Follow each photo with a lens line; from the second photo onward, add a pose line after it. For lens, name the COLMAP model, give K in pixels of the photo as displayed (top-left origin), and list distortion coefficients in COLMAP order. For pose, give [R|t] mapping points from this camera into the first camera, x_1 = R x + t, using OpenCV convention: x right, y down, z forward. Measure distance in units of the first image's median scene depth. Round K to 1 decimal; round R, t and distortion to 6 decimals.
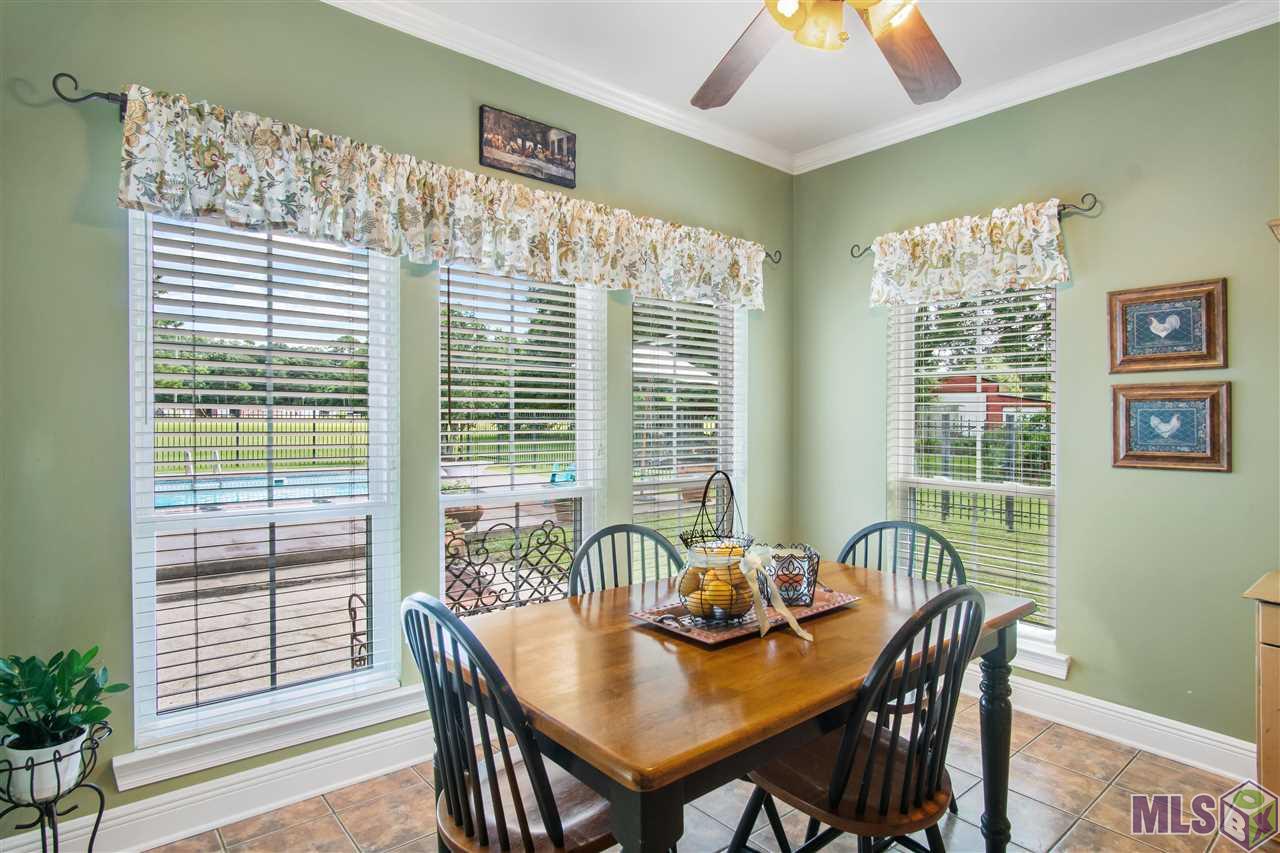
lens RADIAL K [[691.9, 0, 641.0], [0, 691.9, 420.3], [0, 0, 1]] dist [-0.002756, -0.000291]
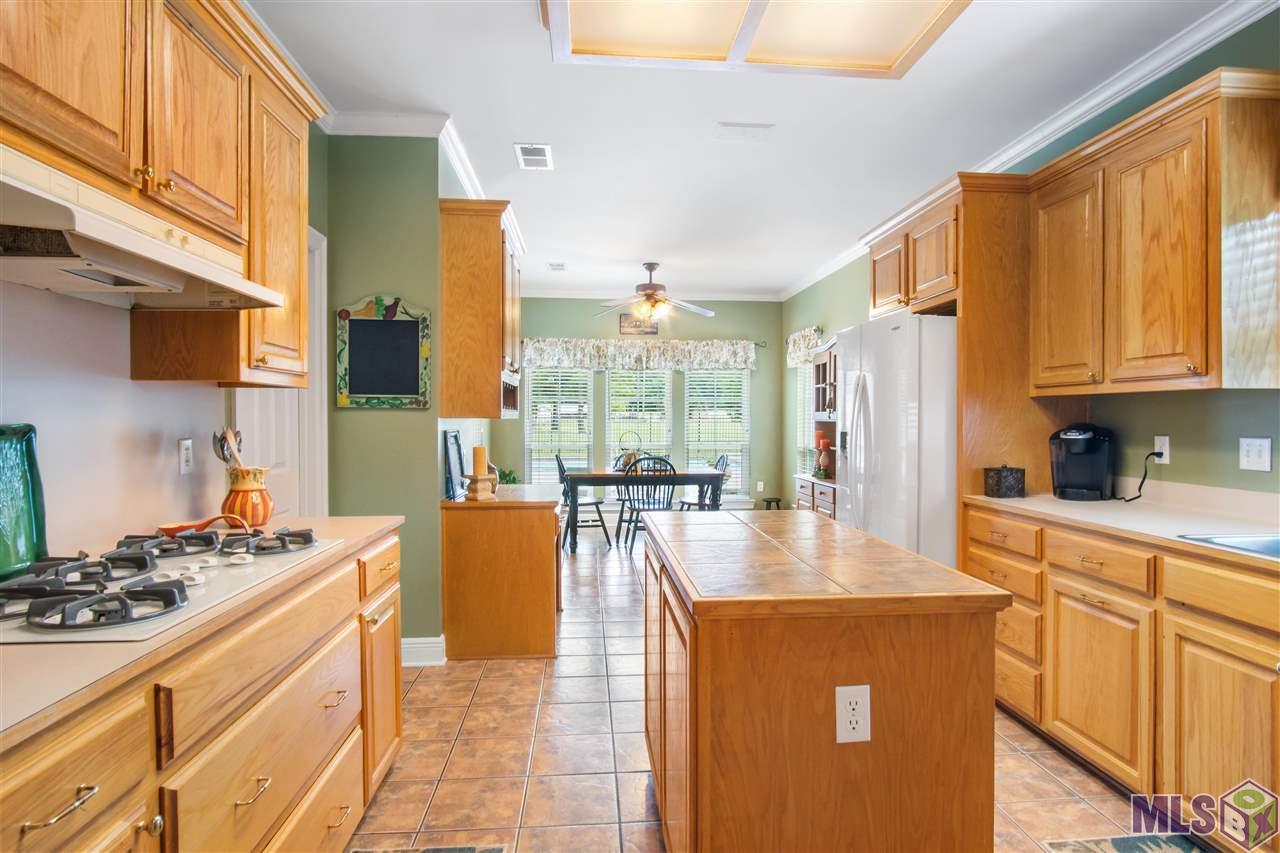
lens RADIAL K [[691.9, 0, 641.0], [0, 691.9, 420.3], [0, 0, 1]] dist [-0.002756, -0.000291]
pose [[0.814323, -0.003355, -0.580403, 1.616103], [0.002933, 0.999994, -0.001665, 0.010287], [0.580405, -0.000347, 0.814328, -1.423338]]
